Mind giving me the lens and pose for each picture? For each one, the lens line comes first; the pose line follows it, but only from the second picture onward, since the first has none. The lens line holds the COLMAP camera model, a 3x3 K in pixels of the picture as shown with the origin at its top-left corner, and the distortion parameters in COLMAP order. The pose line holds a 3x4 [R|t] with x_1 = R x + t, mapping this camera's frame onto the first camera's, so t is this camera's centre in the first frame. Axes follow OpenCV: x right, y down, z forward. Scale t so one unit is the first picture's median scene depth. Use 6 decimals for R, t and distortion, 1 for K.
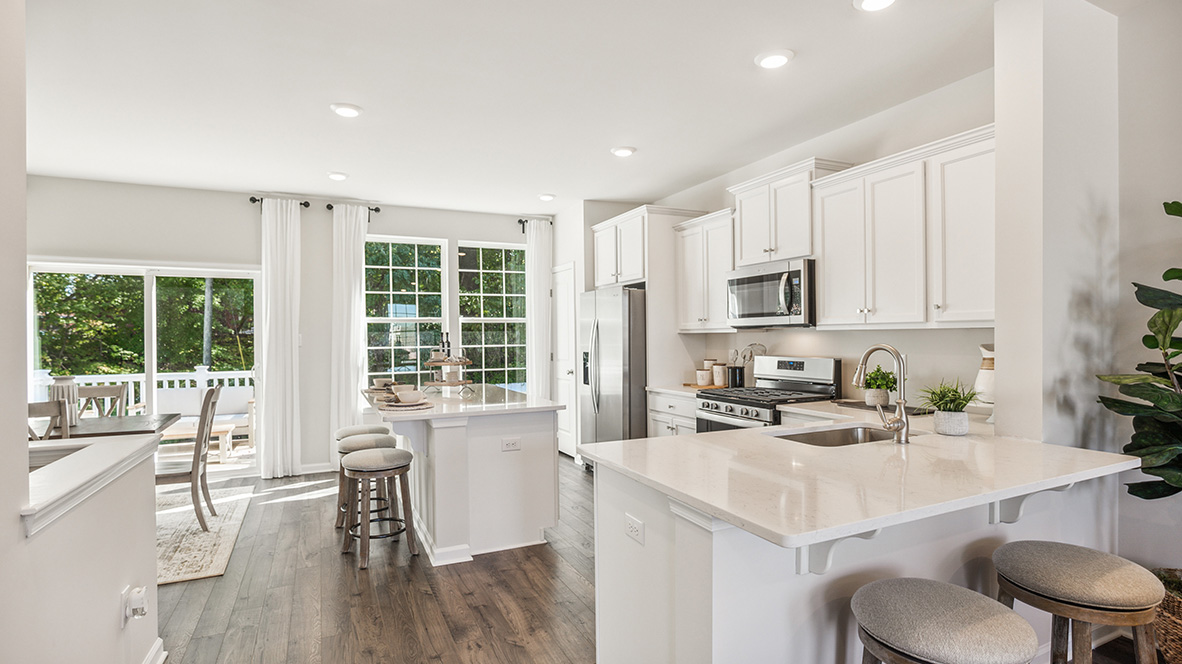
lens RADIAL K [[575.2, 0, 589.6], [0, 575.2, 336.6], [0, 0, 1]] dist [-0.006229, -0.000249]
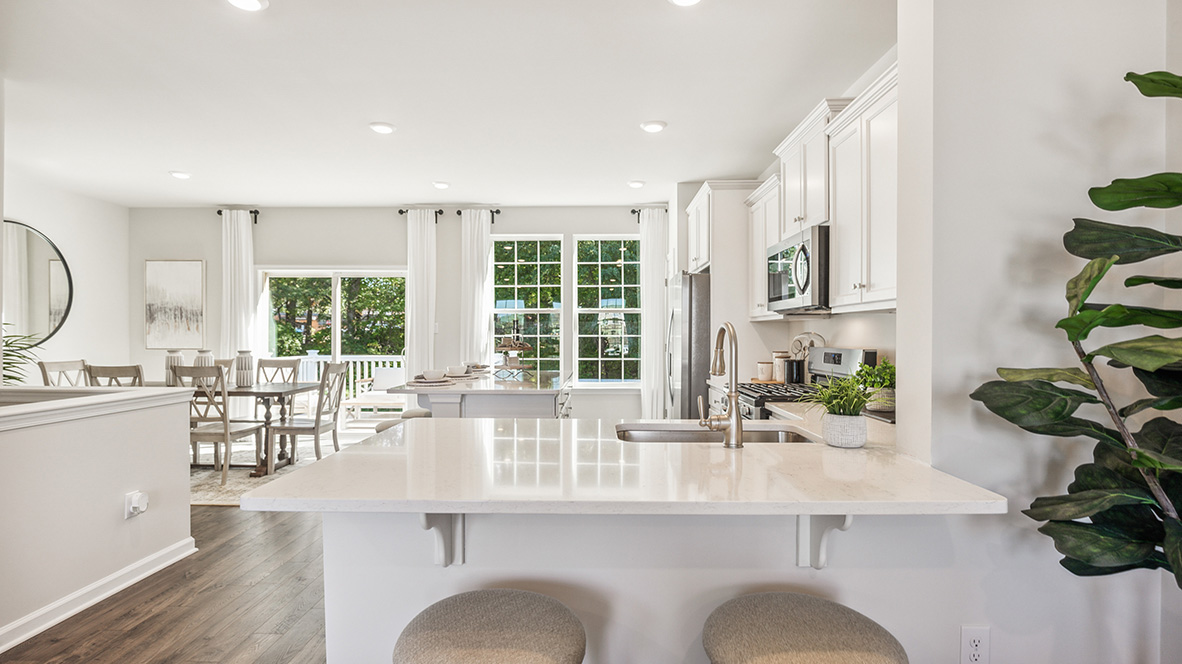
lens RADIAL K [[575.2, 0, 589.6], [0, 575.2, 336.6], [0, 0, 1]] dist [-0.006229, -0.000249]
pose [[0.900606, 0.009182, -0.434540, 0.280639], [-0.005915, 0.999943, 0.008869, 0.009854], [0.434597, -0.005418, 0.900609, 0.077359]]
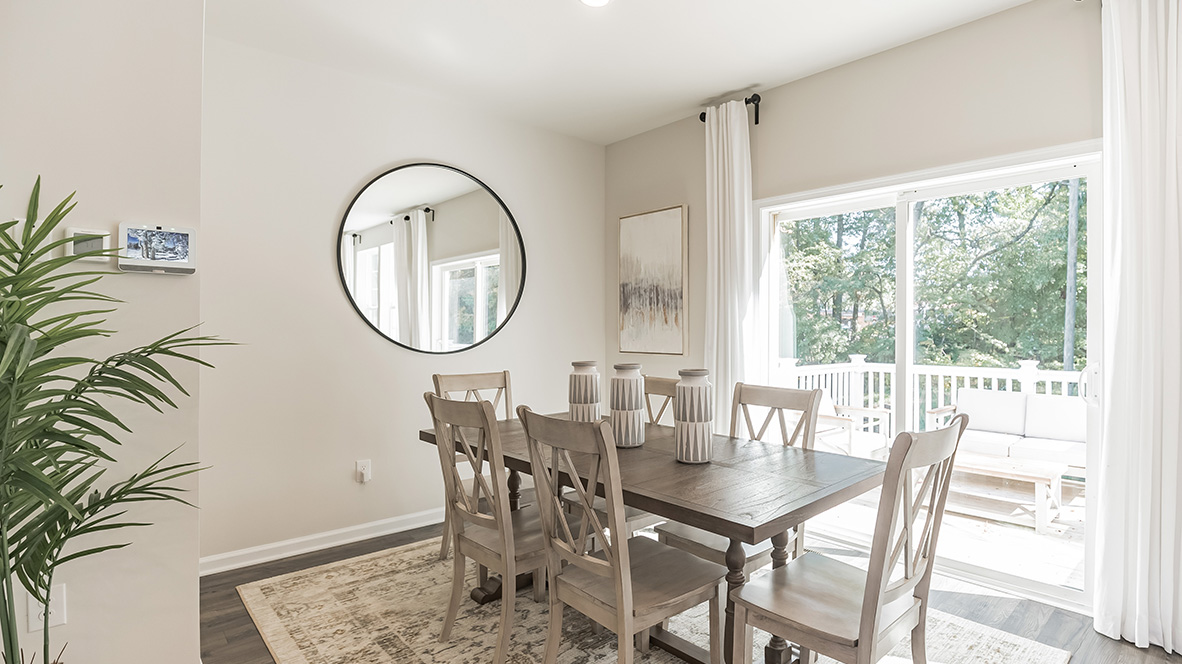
lens RADIAL K [[594.1, 0, 675.9], [0, 594.1, 331.3], [0, 0, 1]] dist [-0.002212, -0.000170]
pose [[0.364600, 0.008258, -0.931128, -0.251570], [-0.000839, 0.999963, 0.008540, 0.016118], [0.931164, -0.002333, 0.364594, 0.503703]]
